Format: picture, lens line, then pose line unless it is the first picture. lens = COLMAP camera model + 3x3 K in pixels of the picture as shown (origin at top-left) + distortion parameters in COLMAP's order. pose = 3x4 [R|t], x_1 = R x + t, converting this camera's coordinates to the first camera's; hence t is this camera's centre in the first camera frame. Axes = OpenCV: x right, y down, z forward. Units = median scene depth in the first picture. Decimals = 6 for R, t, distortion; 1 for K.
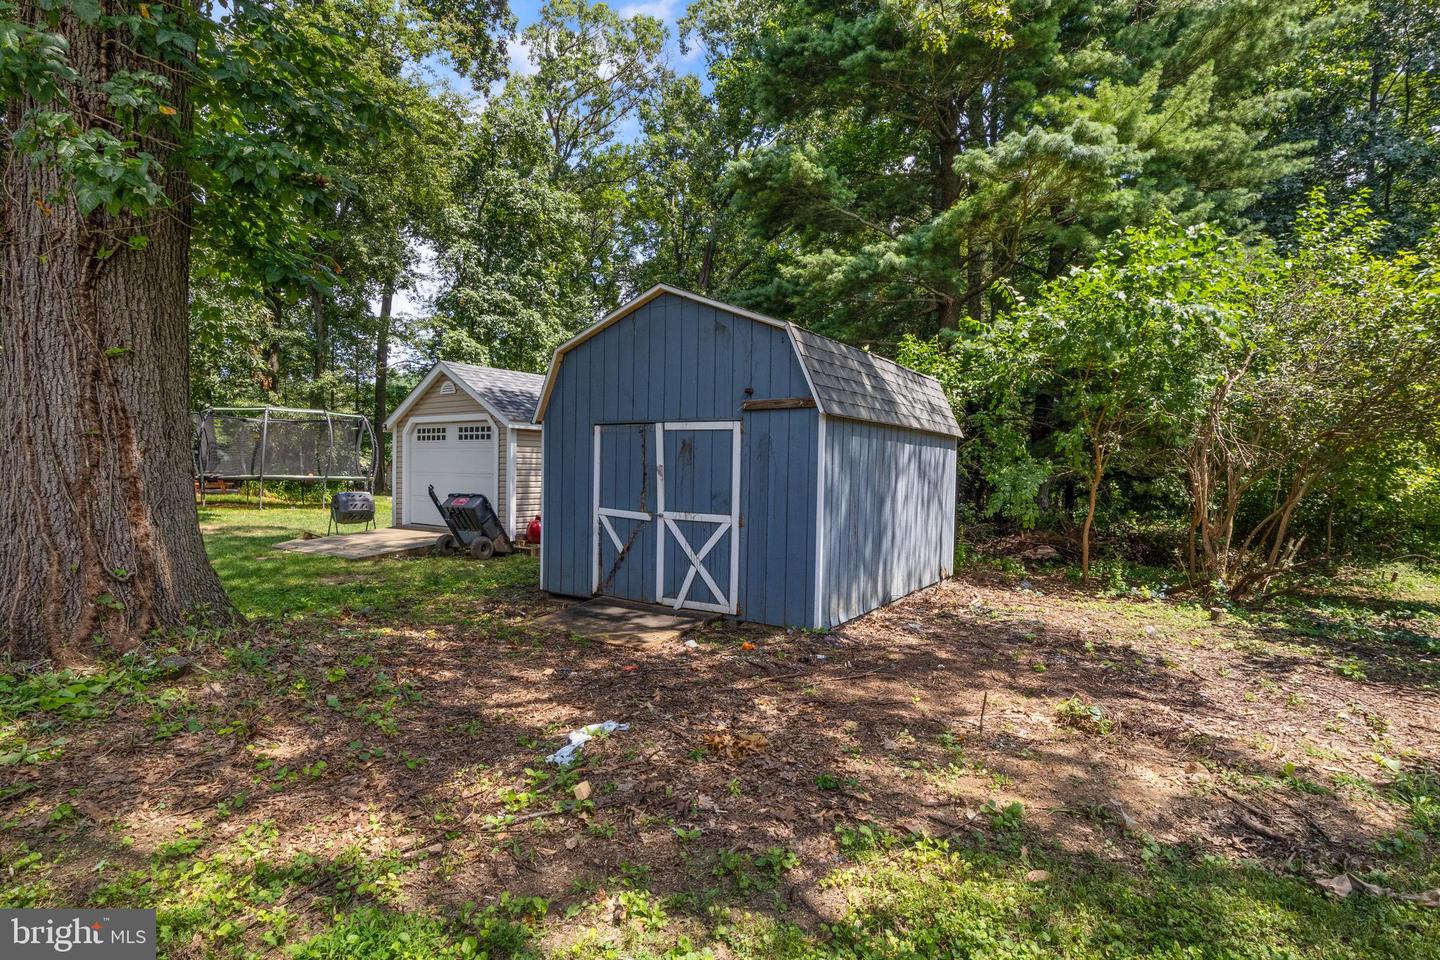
lens RADIAL K [[727.5, 0, 720.0], [0, 727.5, 480.0], [0, 0, 1]] dist [-0.000056, -0.000236]
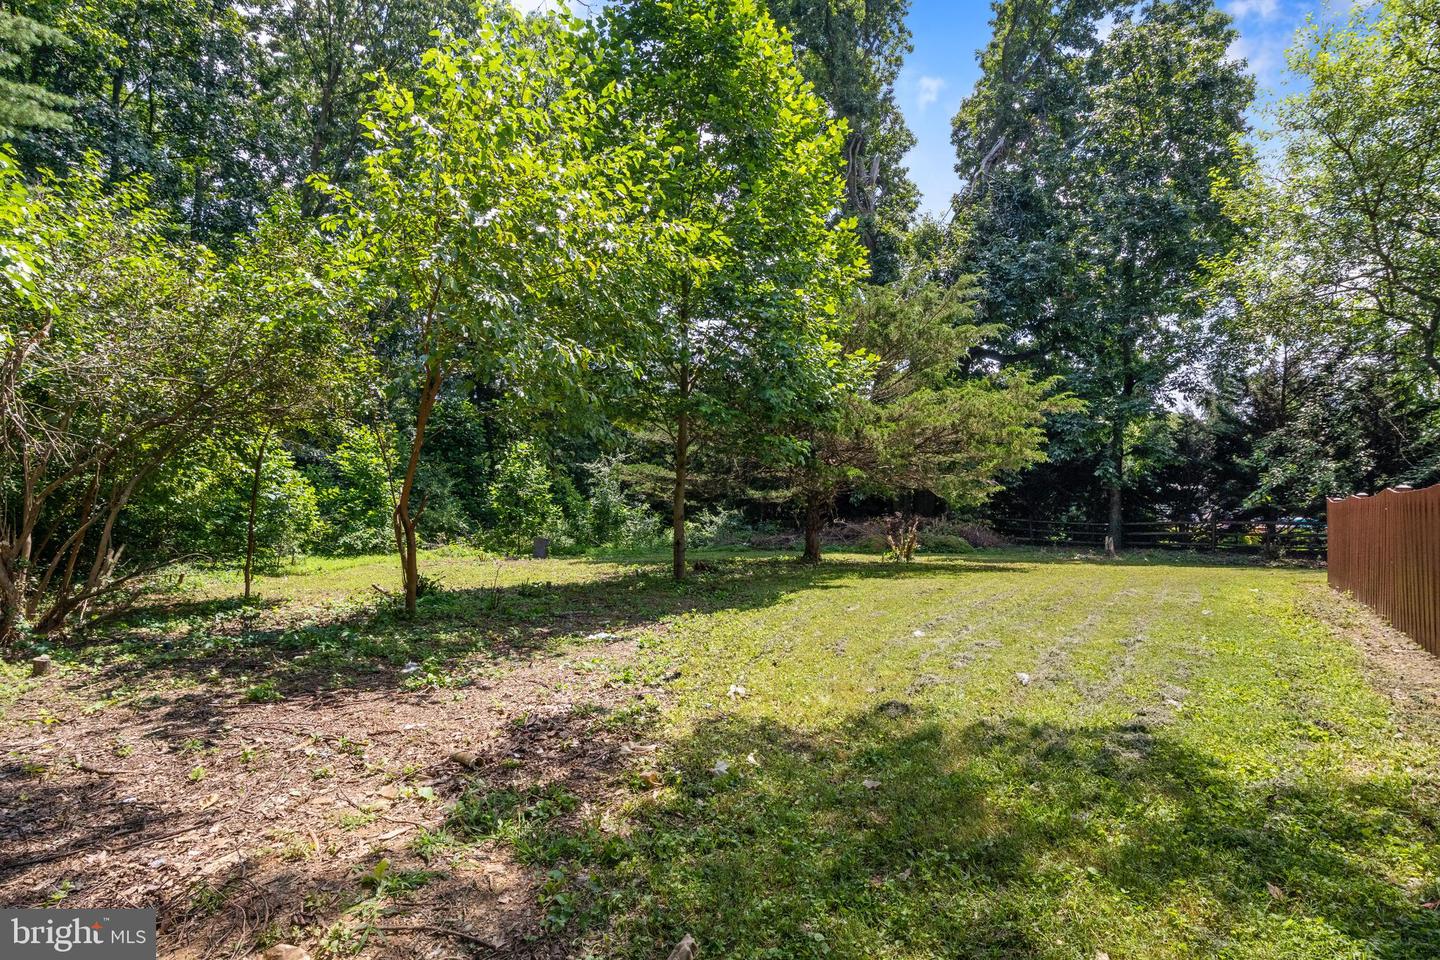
lens RADIAL K [[727.5, 0, 720.0], [0, 727.5, 480.0], [0, 0, 1]] dist [-0.000056, -0.000236]
pose [[0.123933, -0.013735, 0.992195, 0.050391], [0.026807, 0.999586, 0.010488, 0.010760], [-0.991928, 0.025297, 0.124250, 0.204333]]
